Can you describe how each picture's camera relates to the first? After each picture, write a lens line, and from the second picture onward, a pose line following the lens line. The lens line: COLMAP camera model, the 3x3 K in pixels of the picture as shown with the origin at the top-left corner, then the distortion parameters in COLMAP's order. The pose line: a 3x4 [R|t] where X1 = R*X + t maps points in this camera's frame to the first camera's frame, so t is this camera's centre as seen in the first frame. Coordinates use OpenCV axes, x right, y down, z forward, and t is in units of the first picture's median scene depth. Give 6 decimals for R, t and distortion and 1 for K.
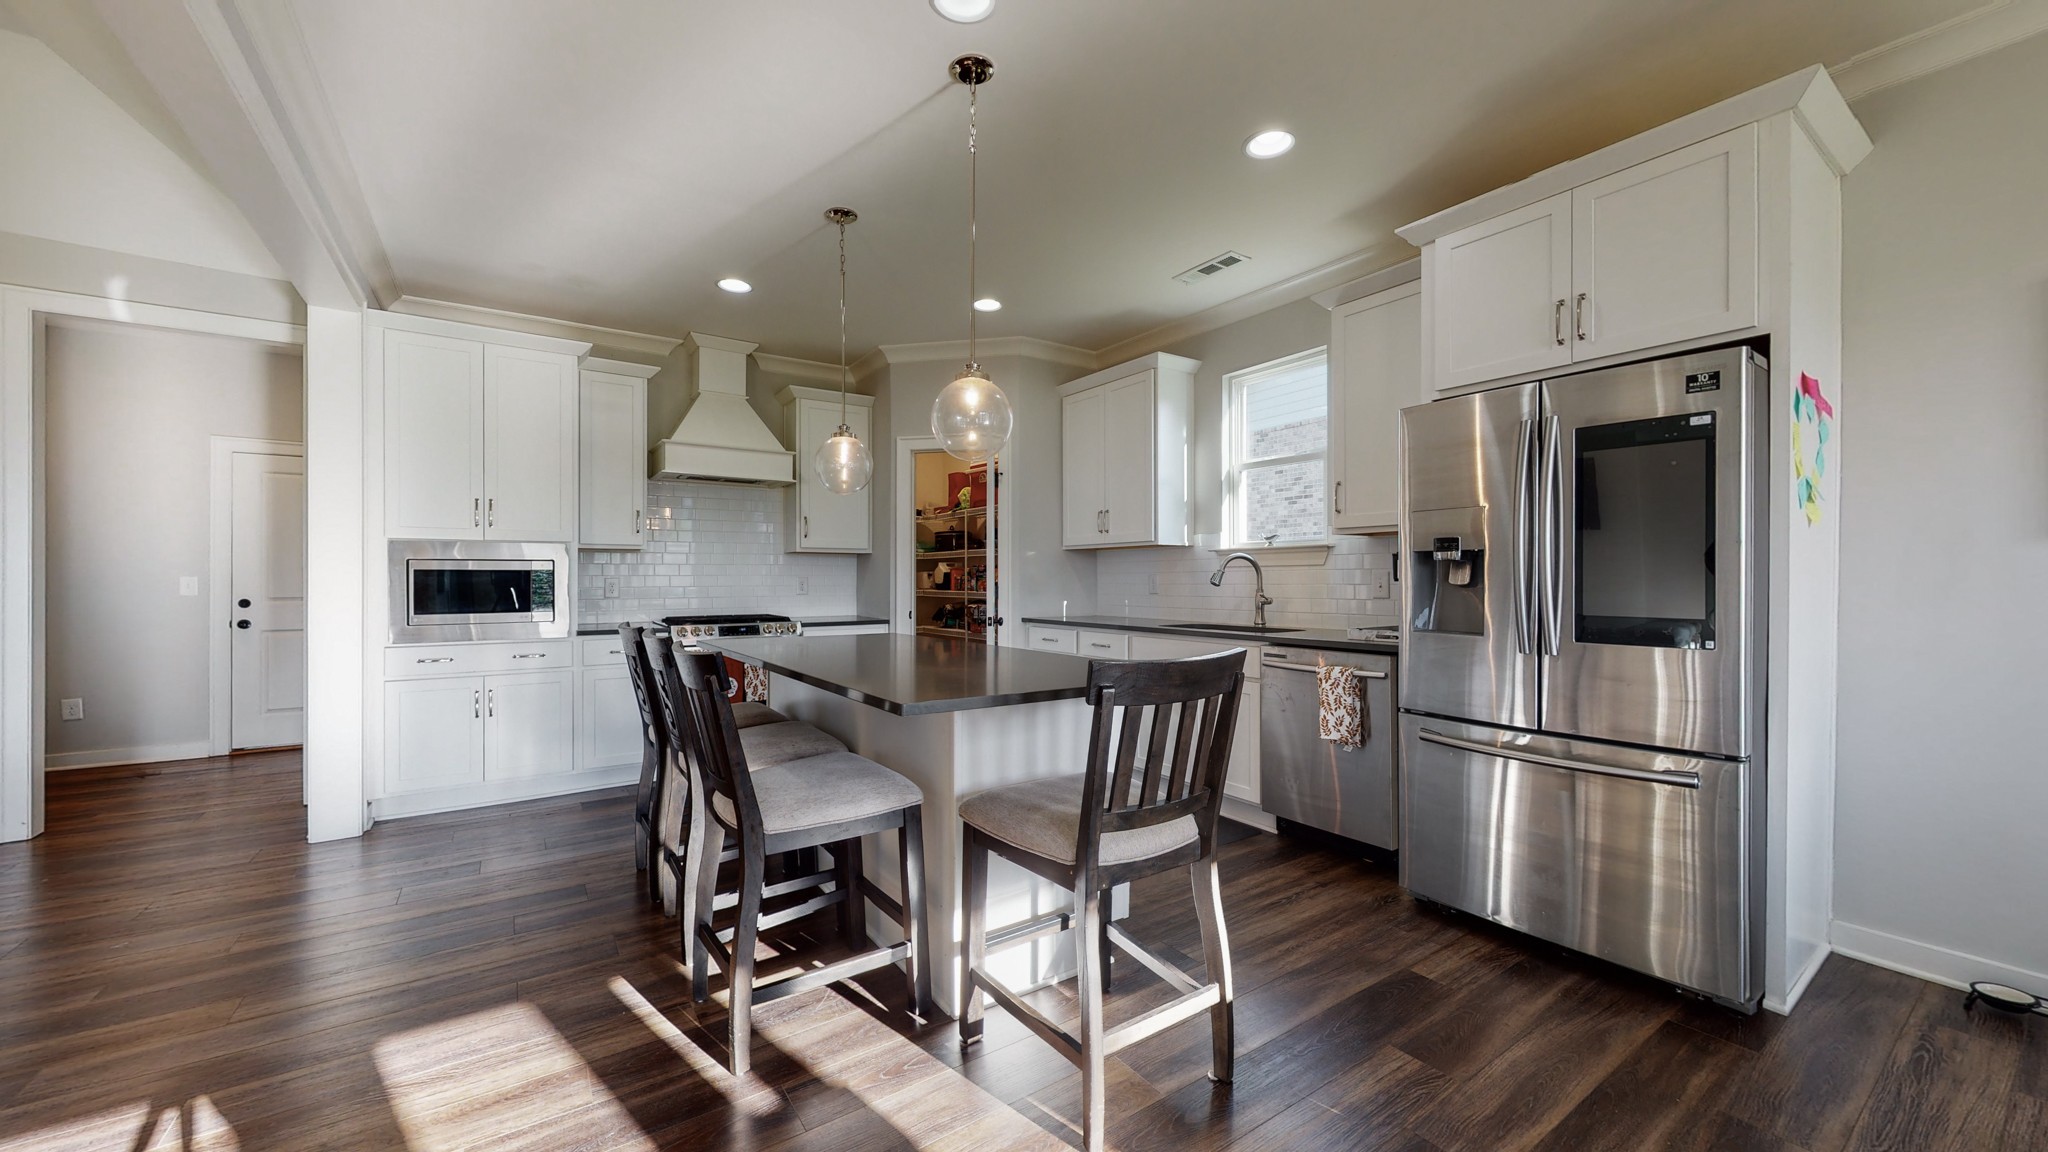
lens RADIAL K [[752.5, 0, 1024.0], [0, 752.5, 576.0], [0, 0, 1]] dist [0.001302, 0.000074]
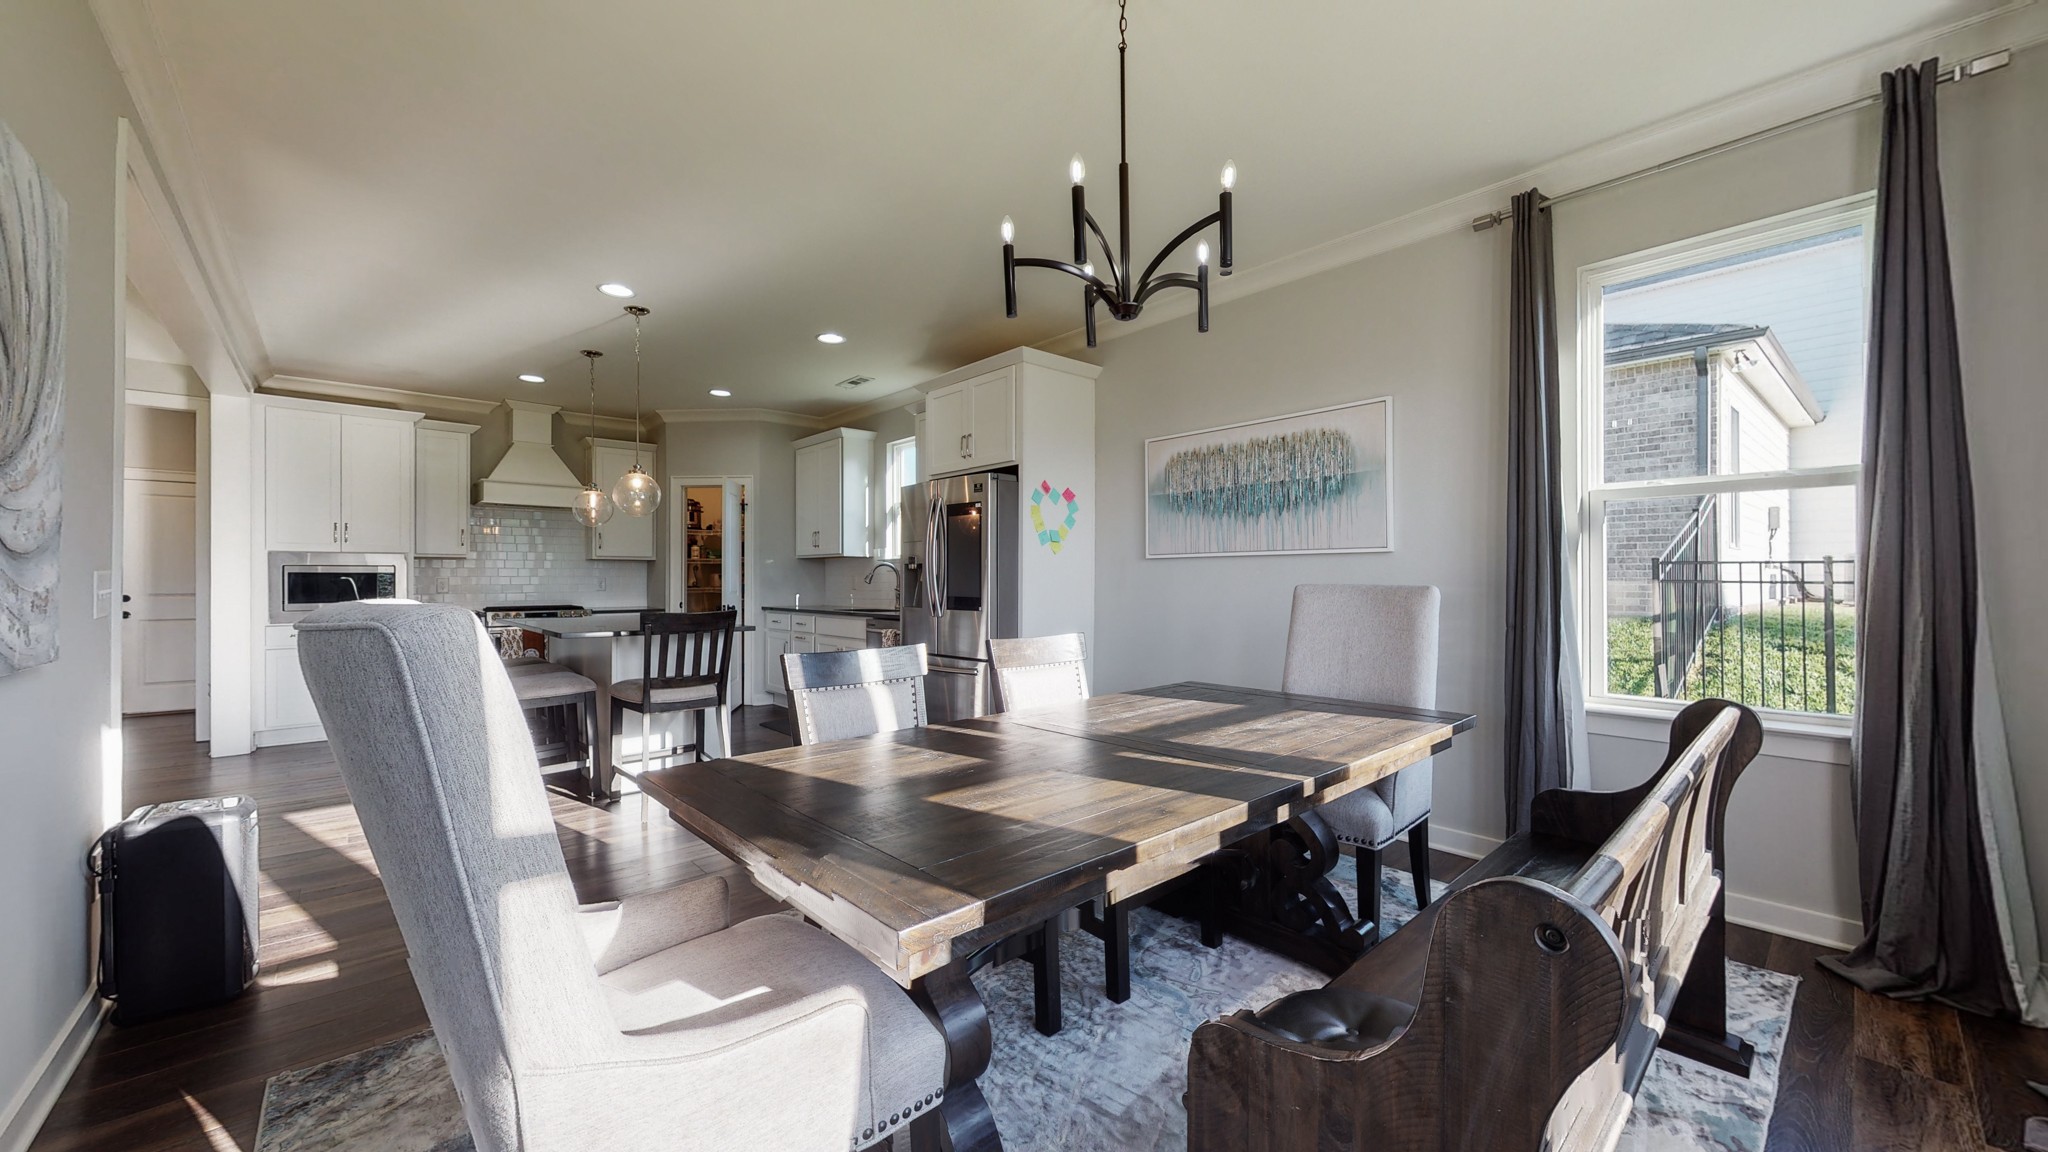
lens RADIAL K [[752.5, 0, 1024.0], [0, 752.5, 576.0], [0, 0, 1]] dist [0.001302, 0.000074]
pose [[0.991008, 0.001022, 0.133796, 0.355701], [-0.000687, 0.999997, -0.002550, 0.001262], [-0.133798, 0.002435, 0.991006, -0.558314]]
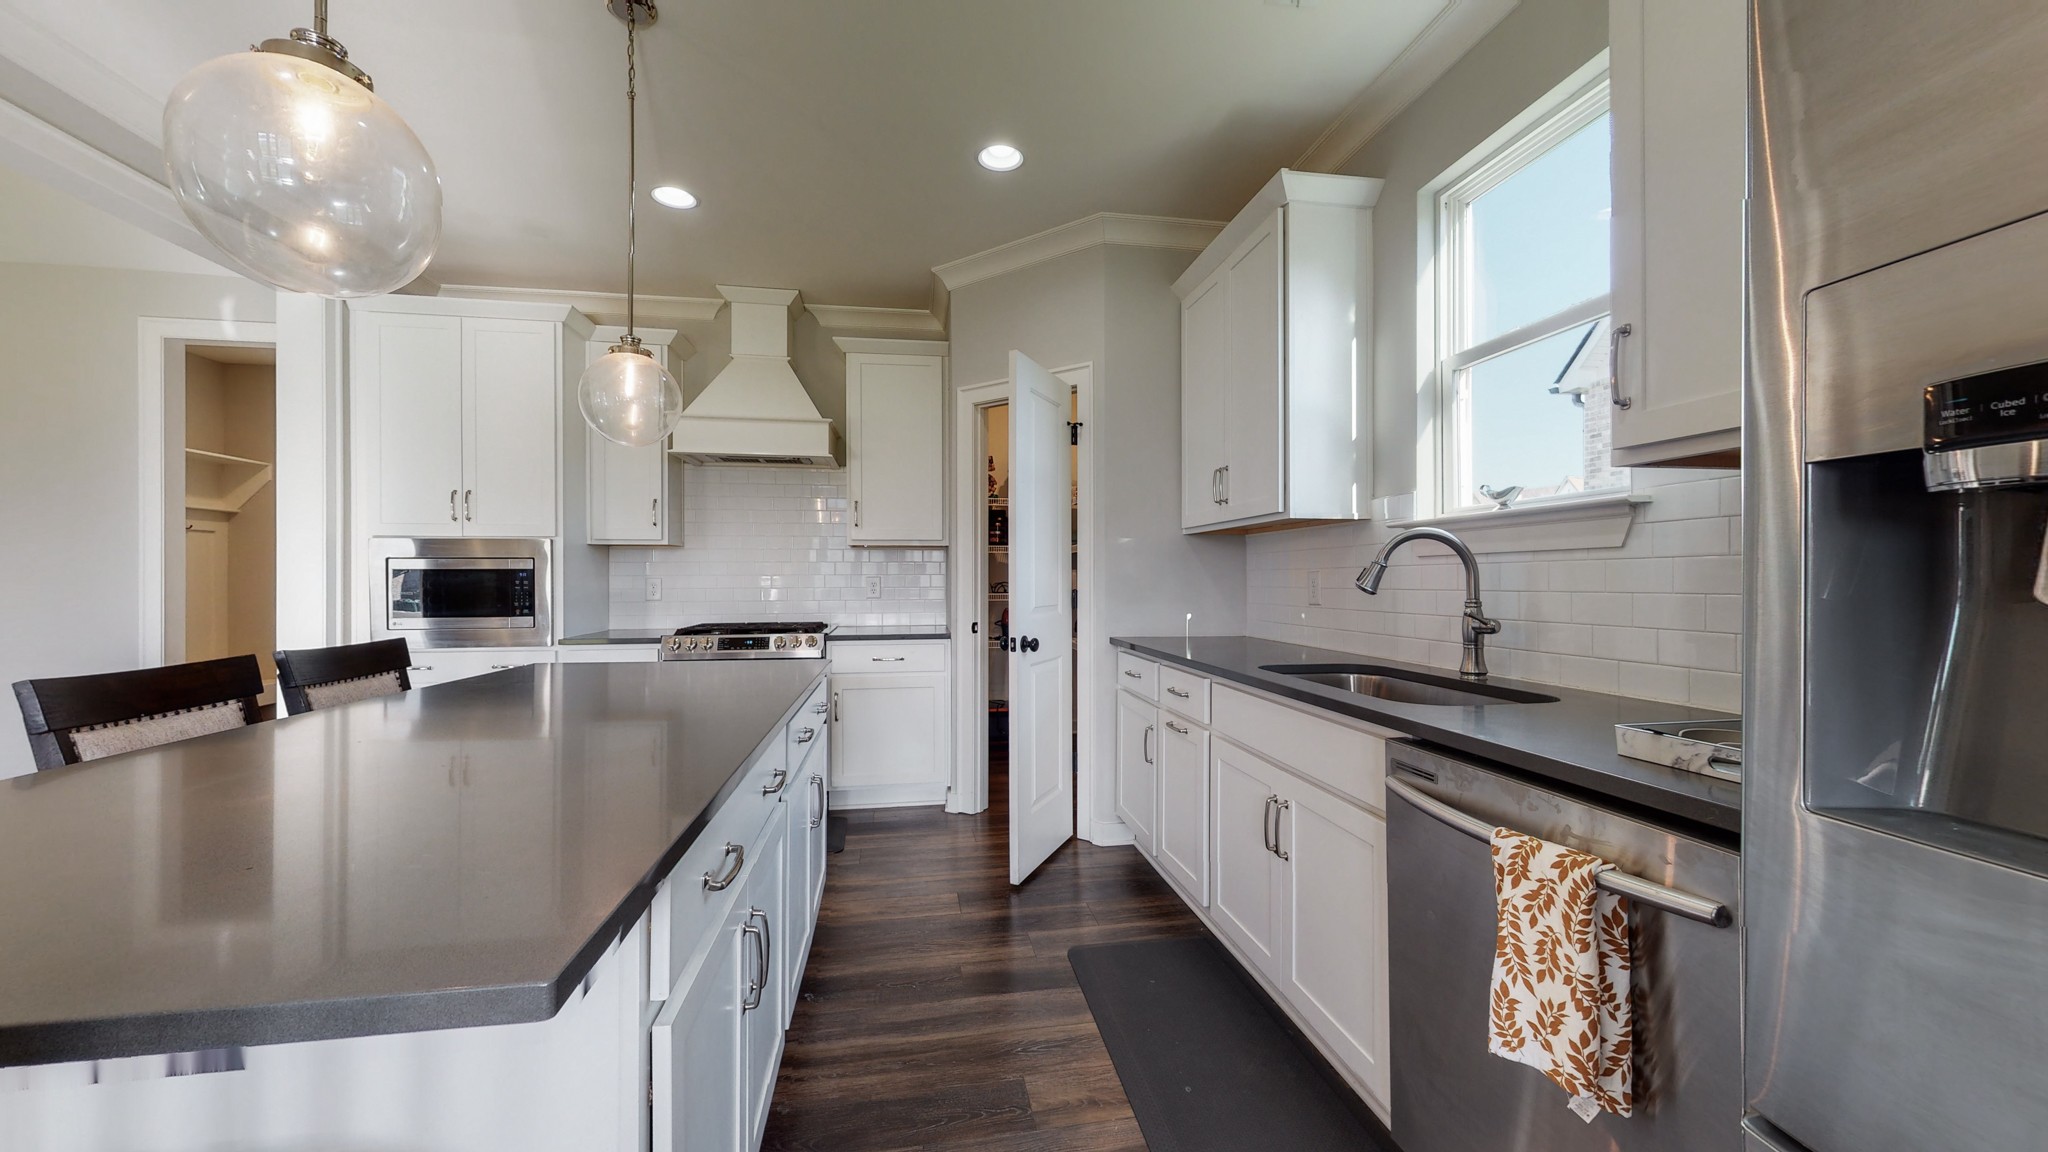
lens RADIAL K [[752.5, 0, 1024.0], [0, 752.5, 576.0], [0, 0, 1]] dist [0.001302, 0.000074]
pose [[0.908474, -0.001825, -0.417937, 0.249232], [0.001915, 0.999998, -0.000204, 0.000988], [0.417937, -0.000616, 0.908476, 0.434887]]
